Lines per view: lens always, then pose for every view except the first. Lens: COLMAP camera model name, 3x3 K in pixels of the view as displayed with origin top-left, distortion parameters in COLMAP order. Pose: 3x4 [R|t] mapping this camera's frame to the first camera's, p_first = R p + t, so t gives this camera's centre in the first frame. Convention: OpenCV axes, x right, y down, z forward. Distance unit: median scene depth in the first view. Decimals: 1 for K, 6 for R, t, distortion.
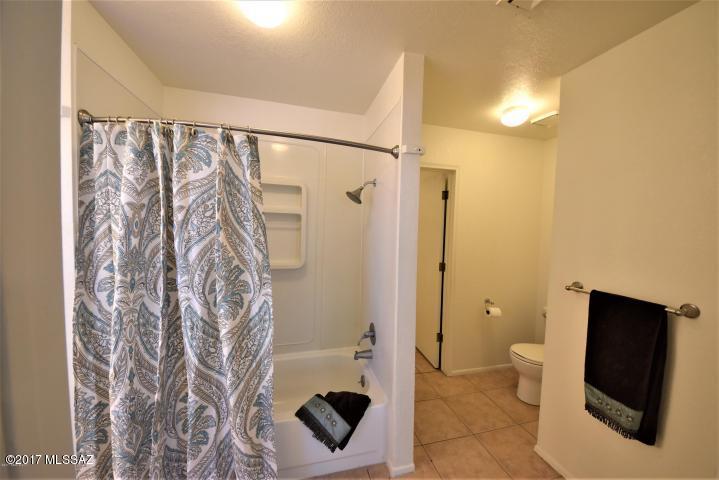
lens RADIAL K [[259.4, 0, 359.5], [0, 259.4, 240.0], [0, 0, 1]] dist [-0.018101, -0.000186]
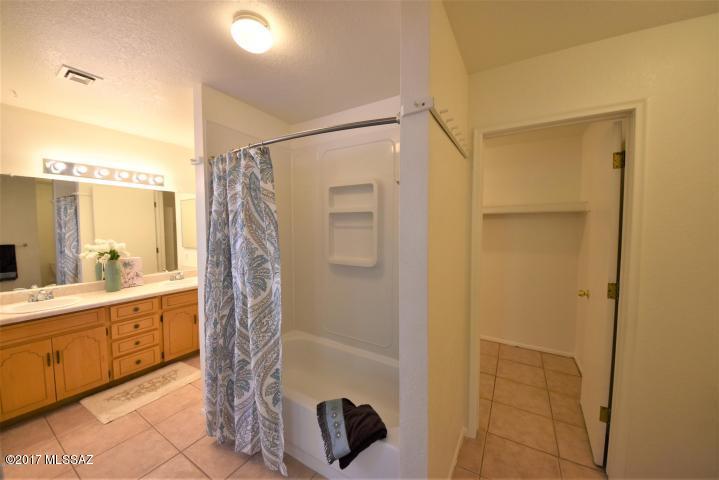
lens RADIAL K [[259.4, 0, 359.5], [0, 259.4, 240.0], [0, 0, 1]] dist [-0.018101, -0.000186]
pose [[0.688025, 0.004360, -0.725674, 0.730145], [-0.018890, 0.999751, -0.011904, 0.031346], [0.725441, 0.021898, 0.687936, 0.482995]]
